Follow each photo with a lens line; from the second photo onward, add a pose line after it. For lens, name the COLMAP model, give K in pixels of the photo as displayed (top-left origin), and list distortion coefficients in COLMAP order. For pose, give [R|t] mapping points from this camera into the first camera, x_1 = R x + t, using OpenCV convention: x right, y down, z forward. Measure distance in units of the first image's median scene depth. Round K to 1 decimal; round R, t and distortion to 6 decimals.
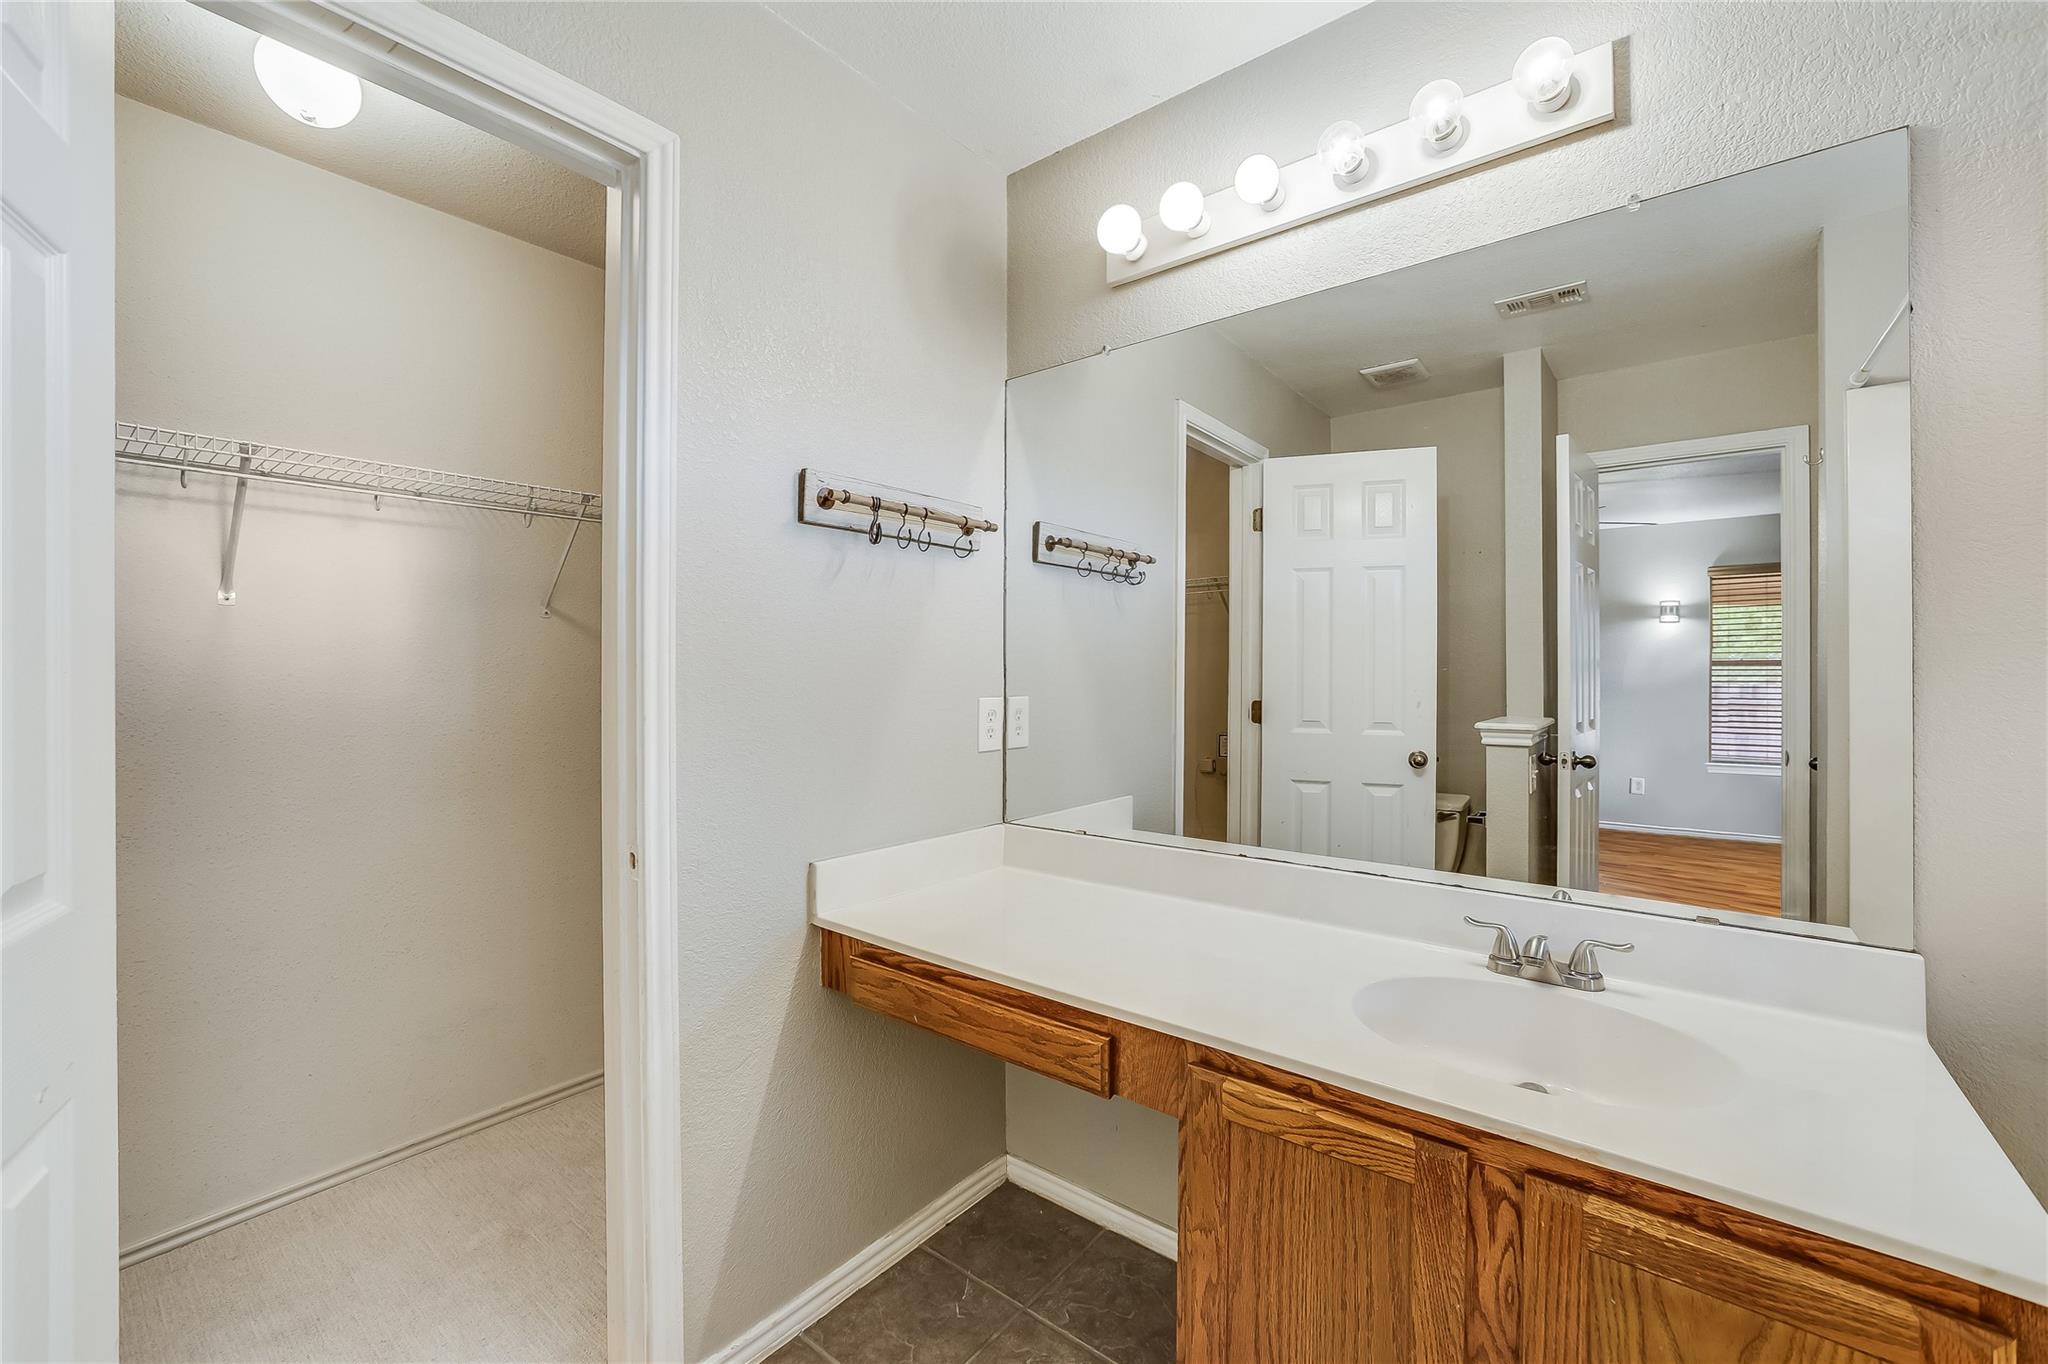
lens RADIAL K [[822.0, 0, 1036.9], [0, 822.0, 667.6], [0, 0, 1]] dist [-0.038656, 0.014340]
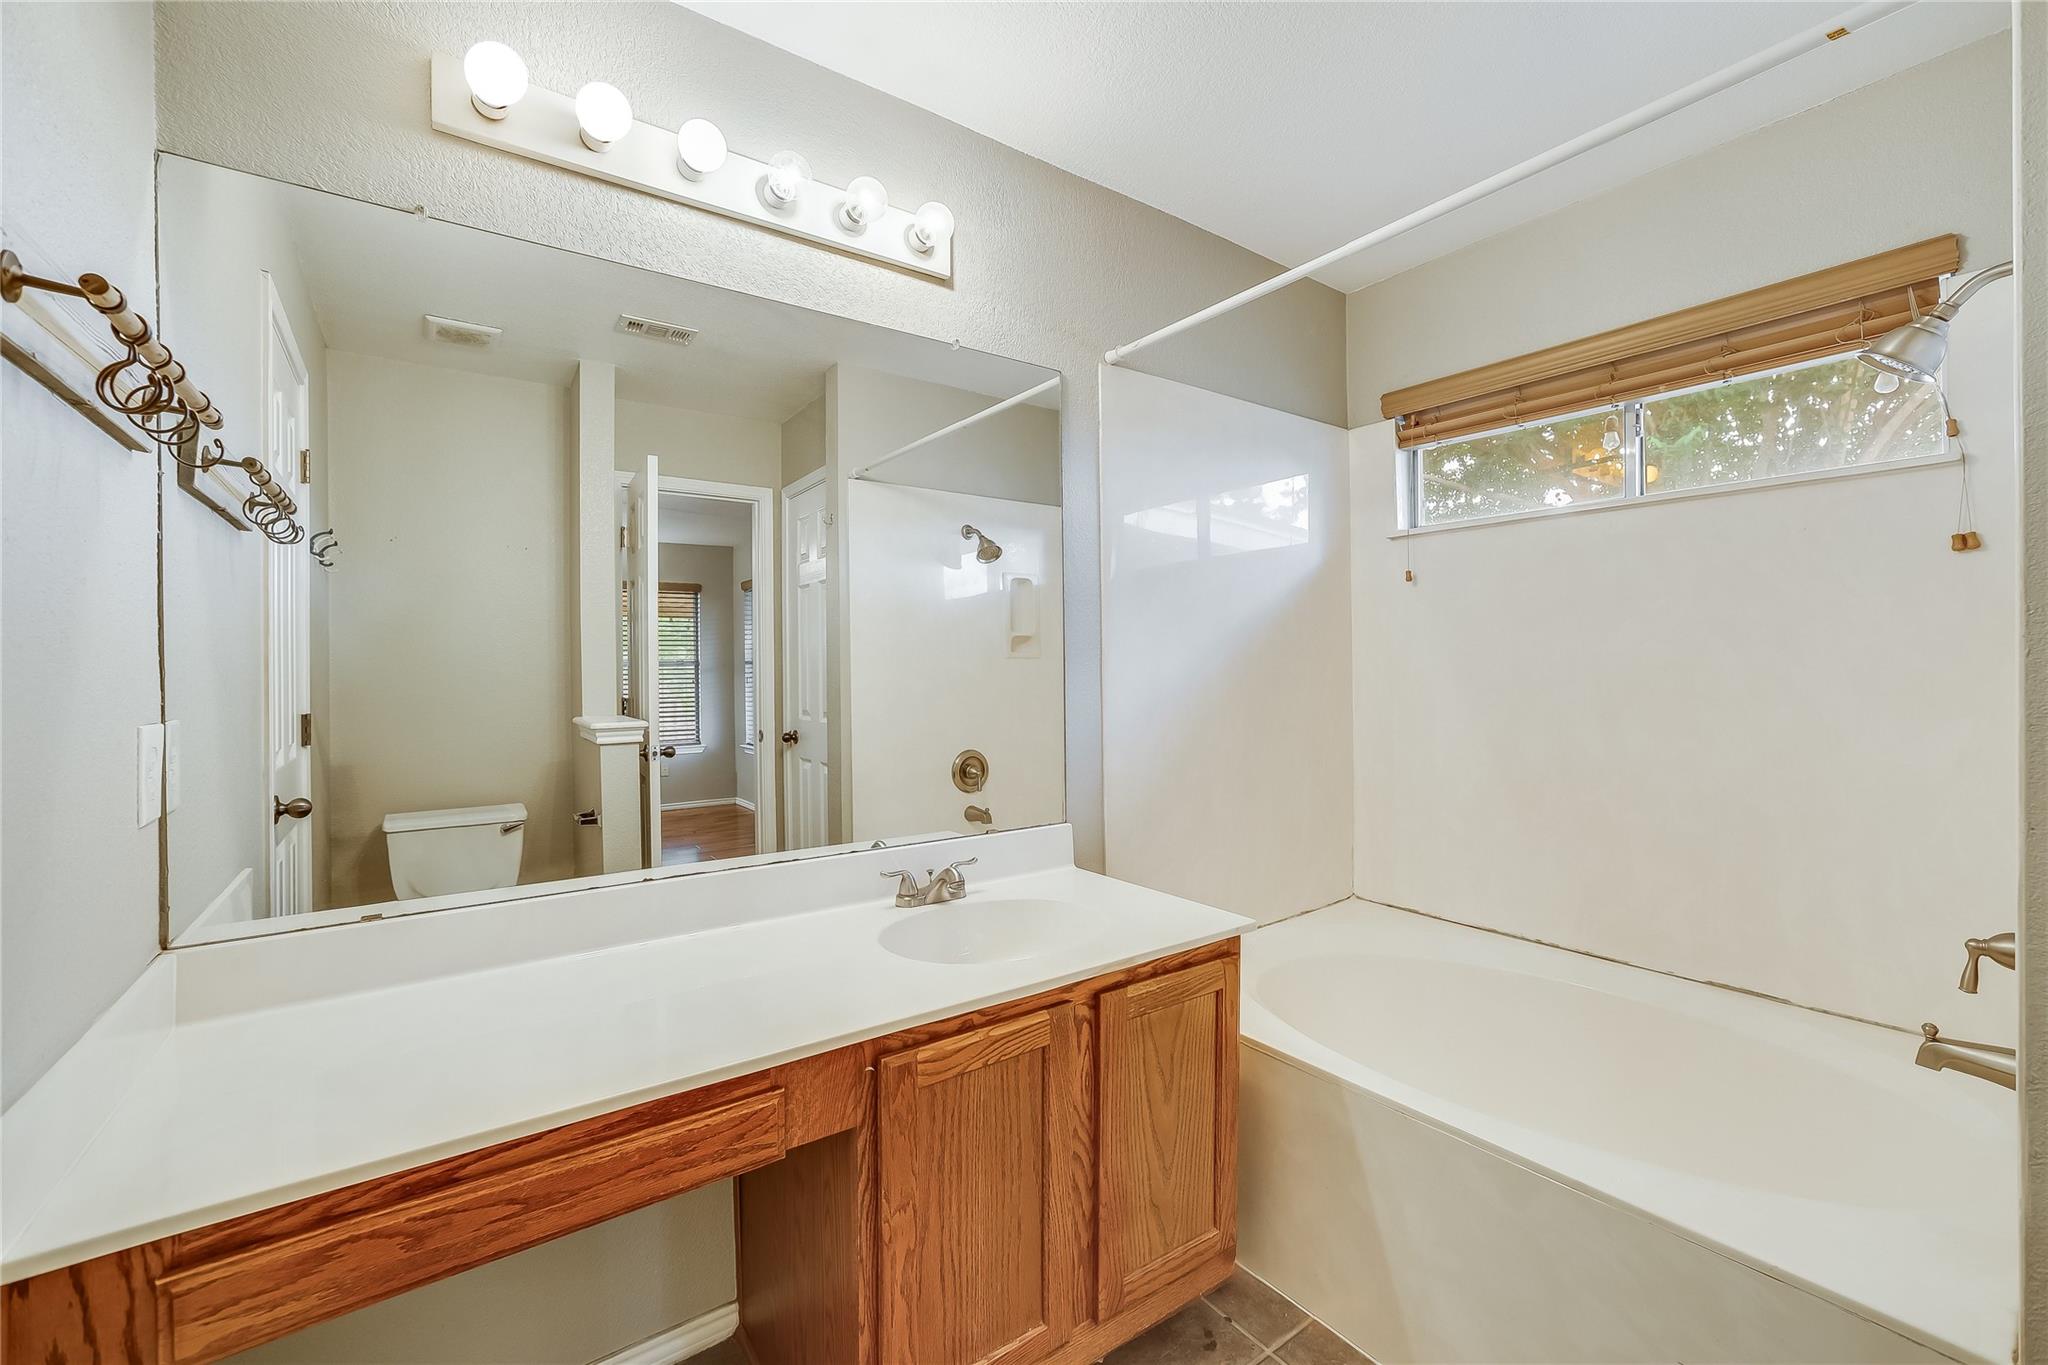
lens RADIAL K [[822.0, 0, 1036.9], [0, 822.0, 668.1], [0, 0, 1]] dist [-0.038656, 0.014340]
pose [[0.280978, -0.002277, 0.959711, -0.662875], [0.001837, 0.999997, 0.001835, -0.002571], [-0.959712, 0.001247, 0.280982, 0.477418]]
